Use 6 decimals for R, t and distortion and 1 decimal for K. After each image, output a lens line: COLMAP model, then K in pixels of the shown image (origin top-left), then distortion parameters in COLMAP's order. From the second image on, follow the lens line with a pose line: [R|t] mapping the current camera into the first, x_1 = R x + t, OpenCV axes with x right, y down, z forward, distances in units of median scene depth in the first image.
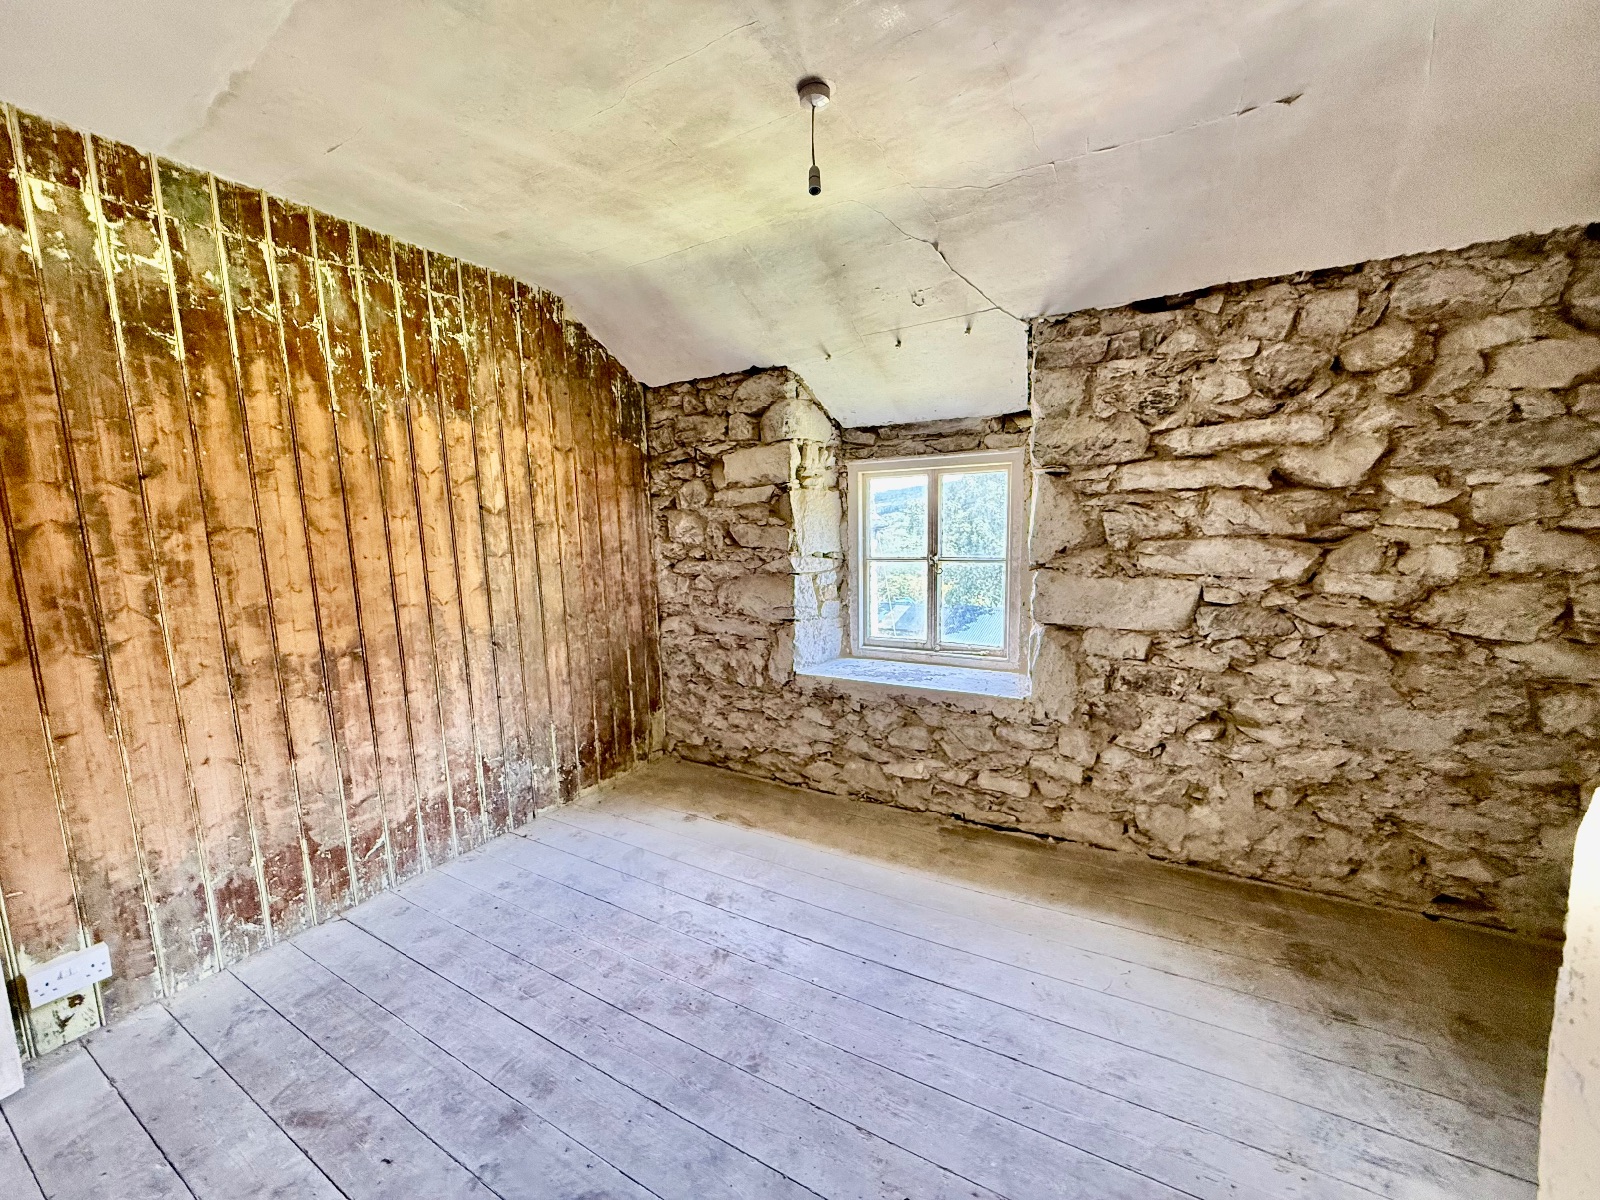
lens RADIAL K [[640.7, 0, 801.7], [0, 640.7, 603.1], [0, 0, 1]] dist [-0.003357, 0.001216]
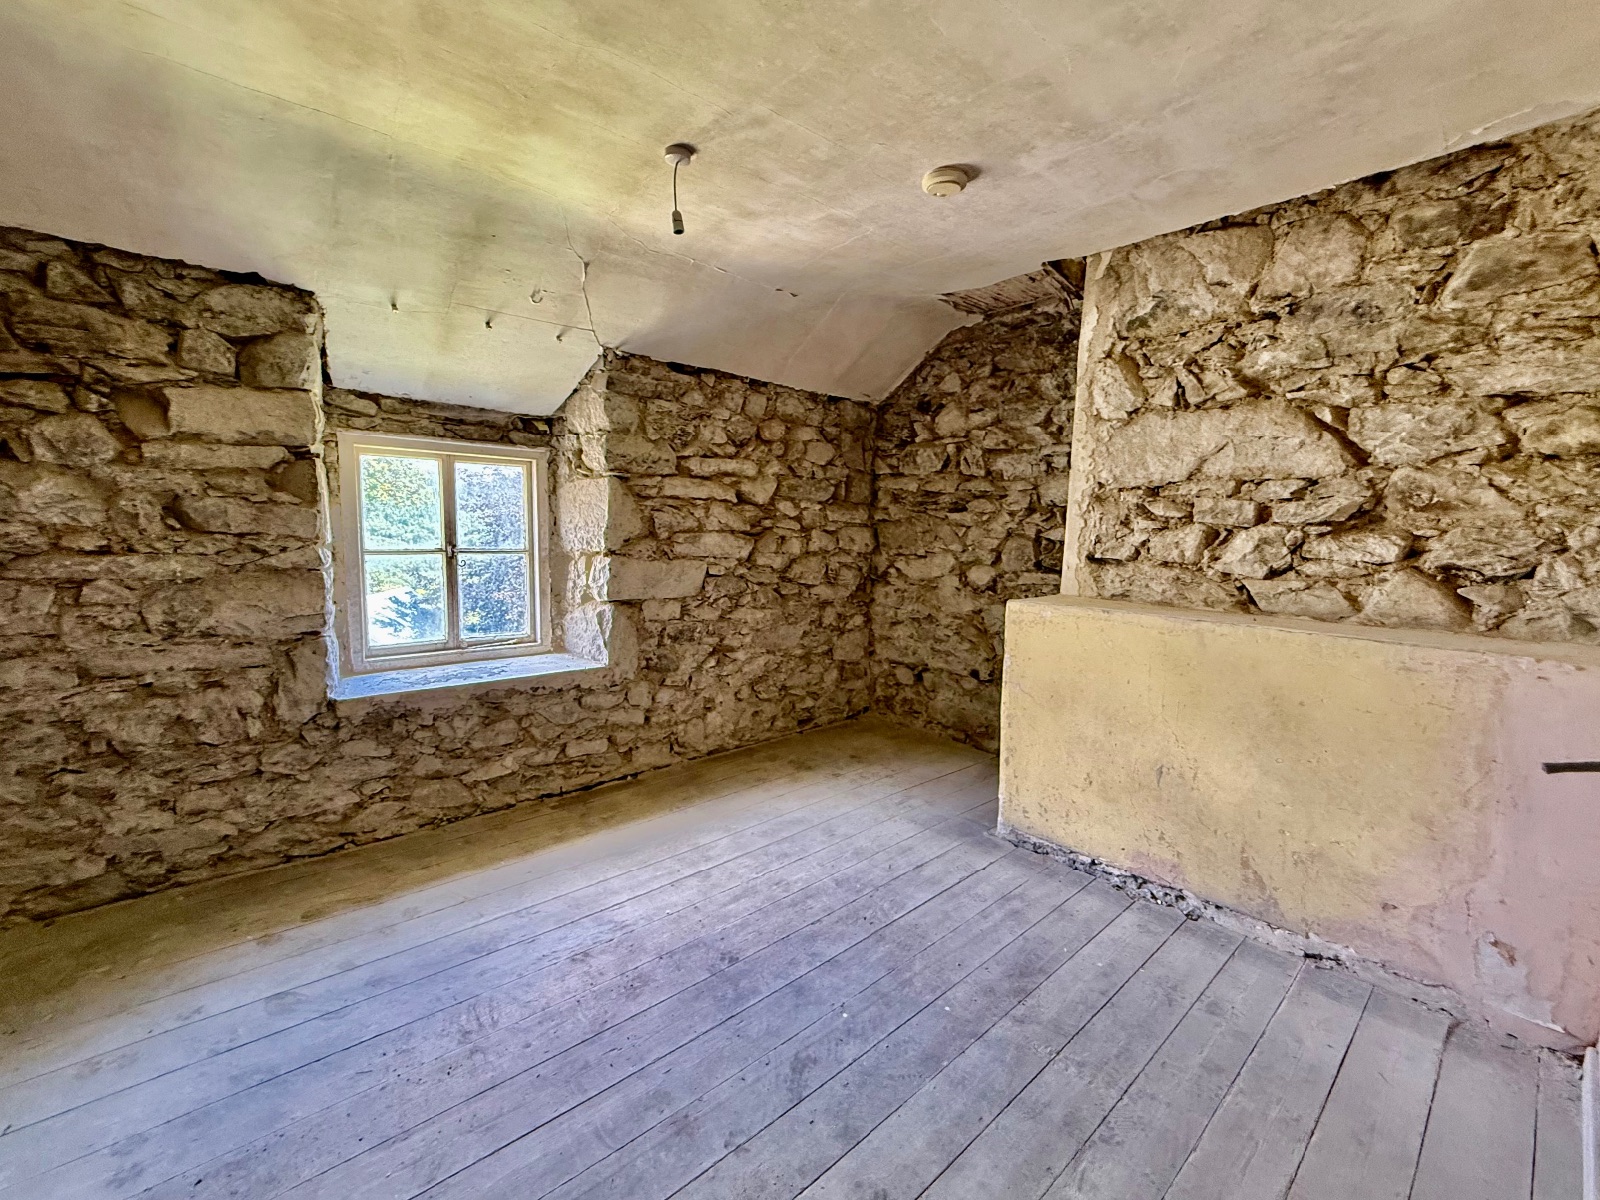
lens RADIAL K [[640.7, 0, 830.0], [0, 640.7, 598.5], [0, 0, 1]] dist [-0.003357, 0.001216]
pose [[0.306116, -0.070609, 0.949372, -0.637183], [0.094136, 0.994603, 0.043619, 0.013617], [-0.947328, 0.076018, 0.311111, 0.235731]]
